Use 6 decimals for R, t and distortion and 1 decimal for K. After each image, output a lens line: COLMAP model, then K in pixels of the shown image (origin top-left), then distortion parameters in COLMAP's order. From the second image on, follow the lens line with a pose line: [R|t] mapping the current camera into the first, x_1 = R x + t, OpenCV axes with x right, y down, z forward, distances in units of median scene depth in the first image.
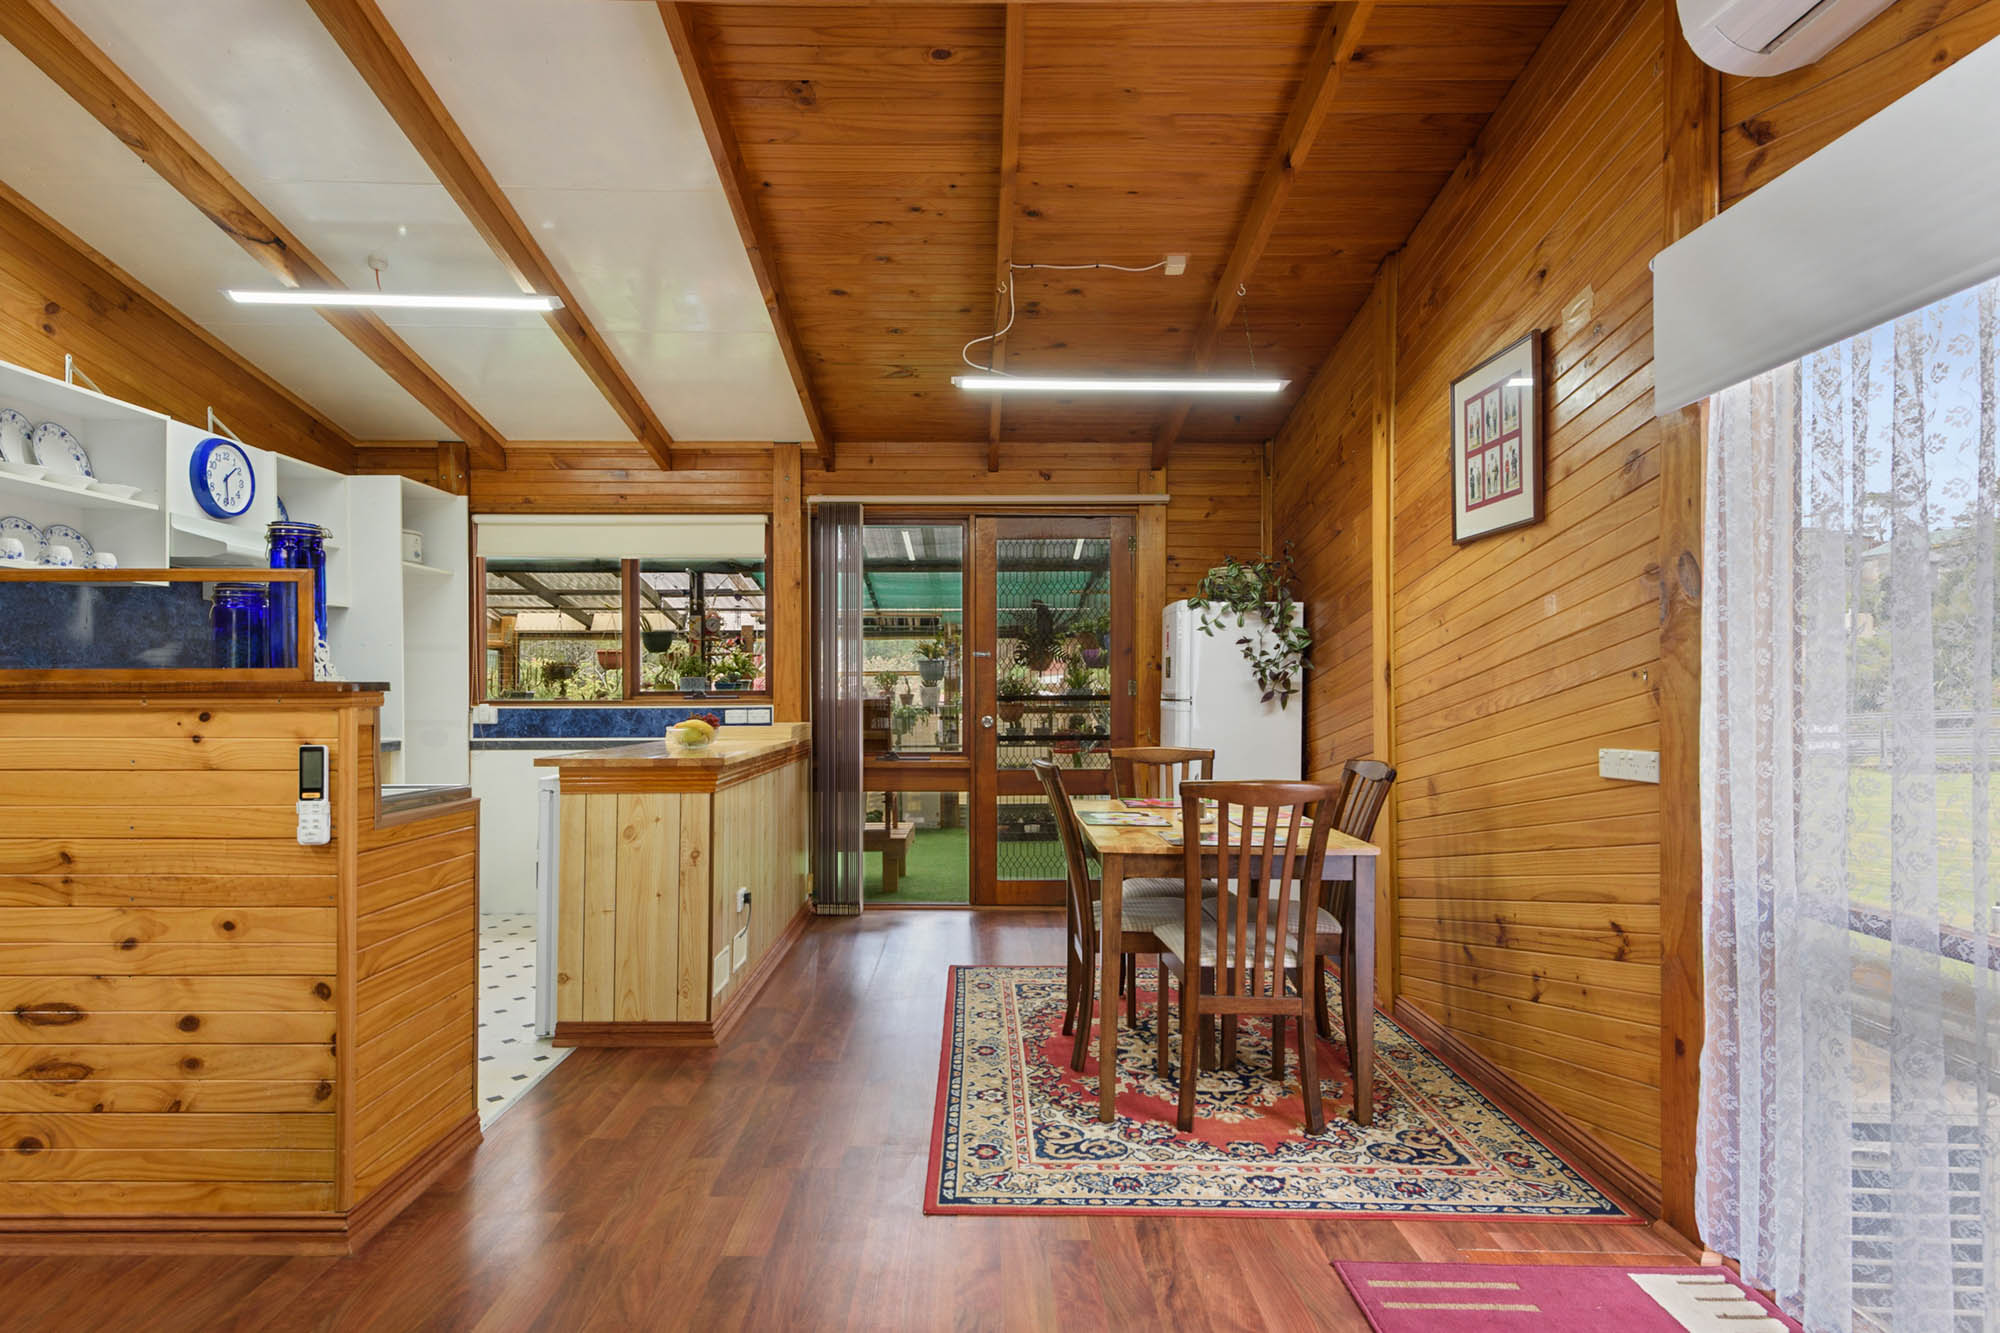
lens RADIAL K [[1109.4, 0, 1002.8], [0, 1109.4, 673.8], [0, 0, 1]] dist [0.001370, -0.001967]
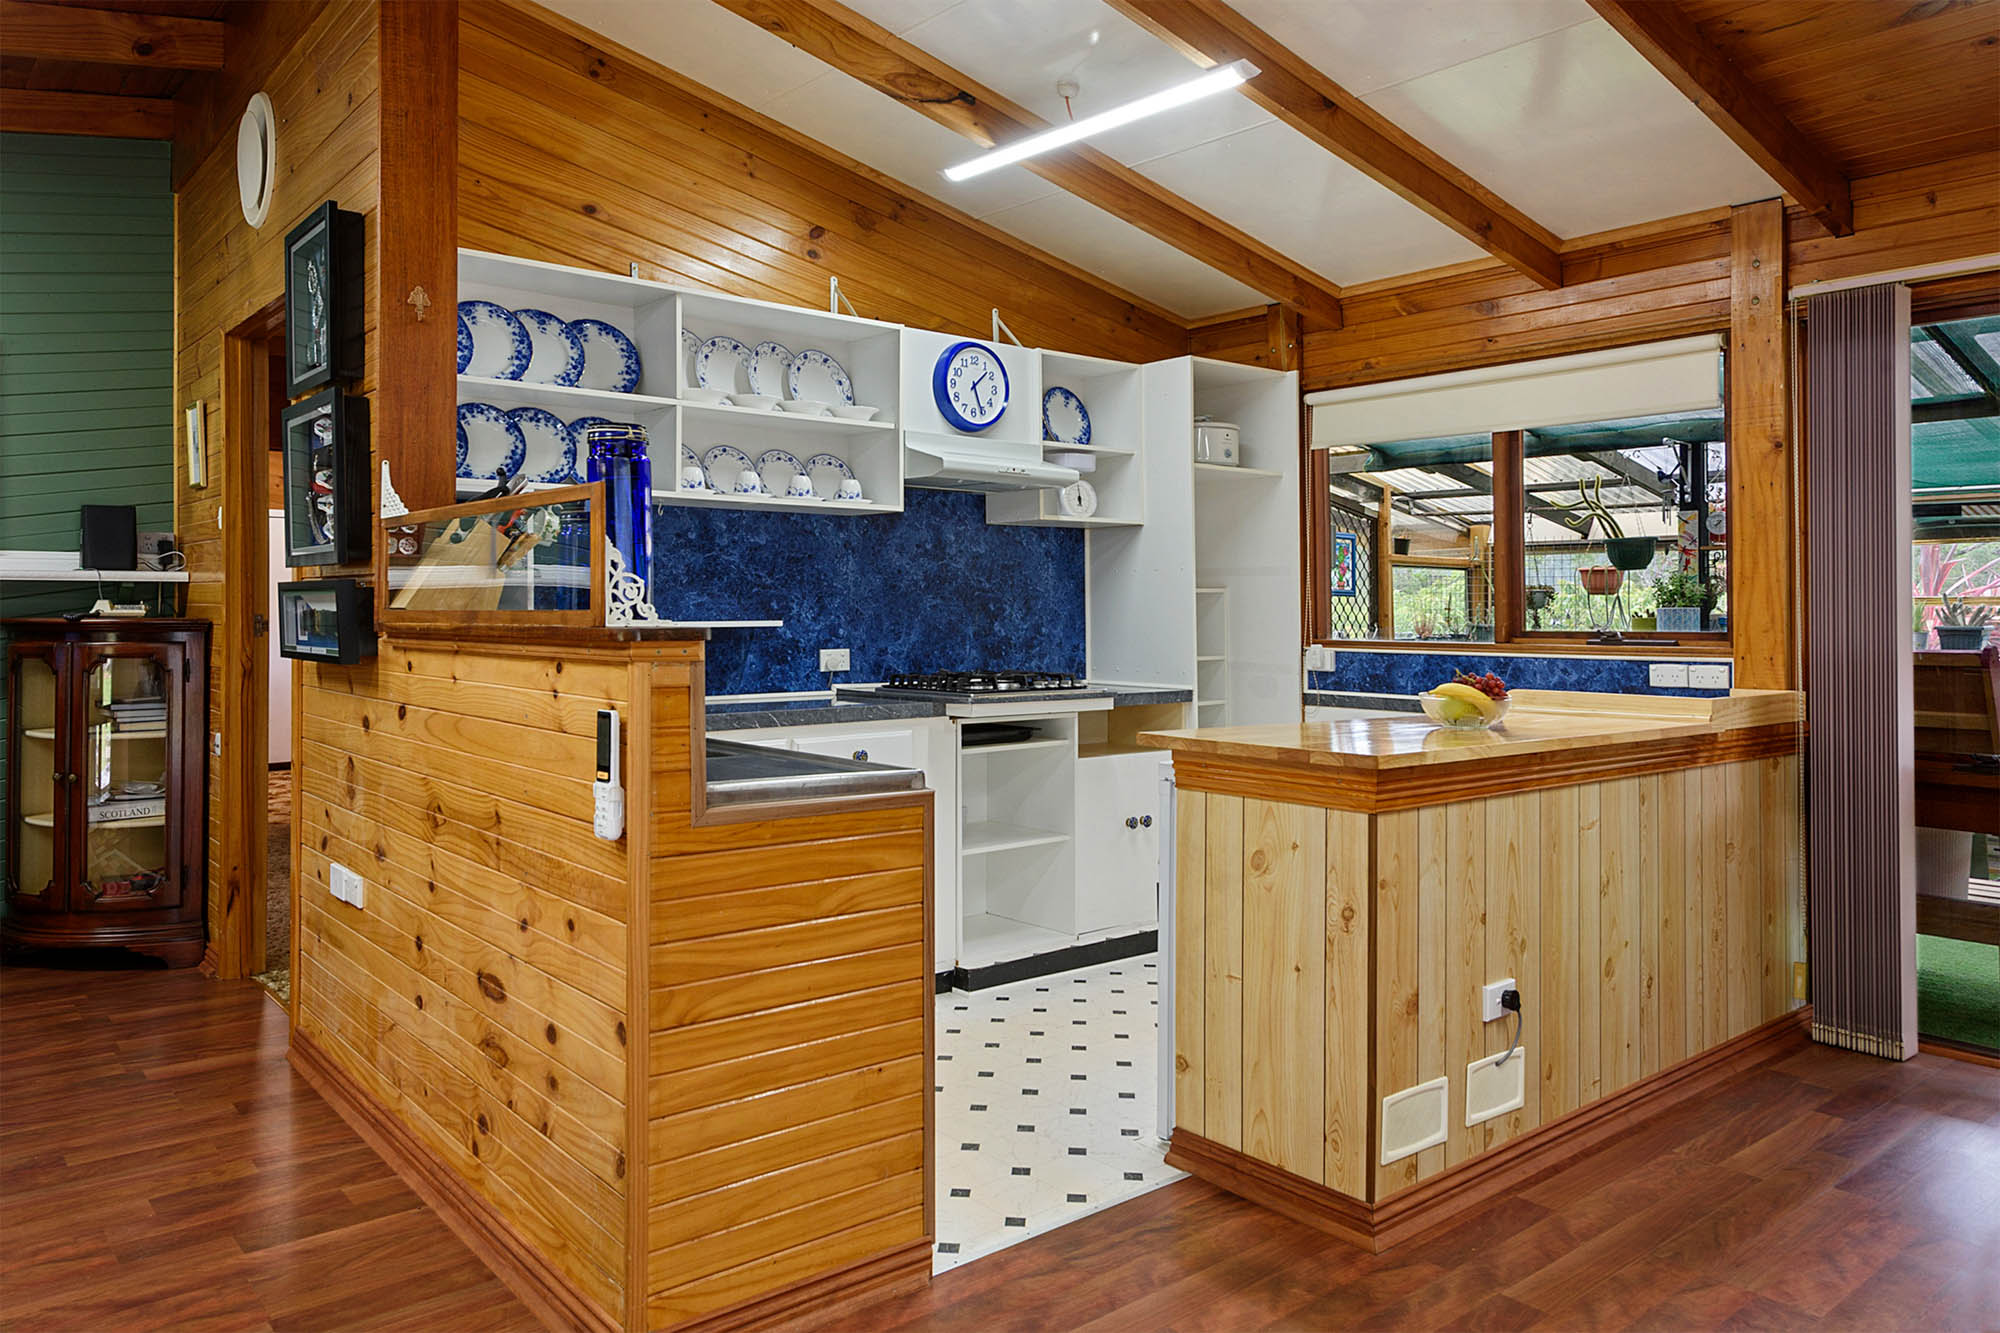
lens RADIAL K [[1359.6, 0, 980.2], [0, 1359.6, 593.4], [0, 0, 1]] dist [0.025312, -0.007852]
pose [[0.620249, -0.006206, -0.784381, 0.157949], [0.004451, 0.999980, -0.004392, -0.006374], [0.784393, -0.000767, 0.620264, 0.347685]]
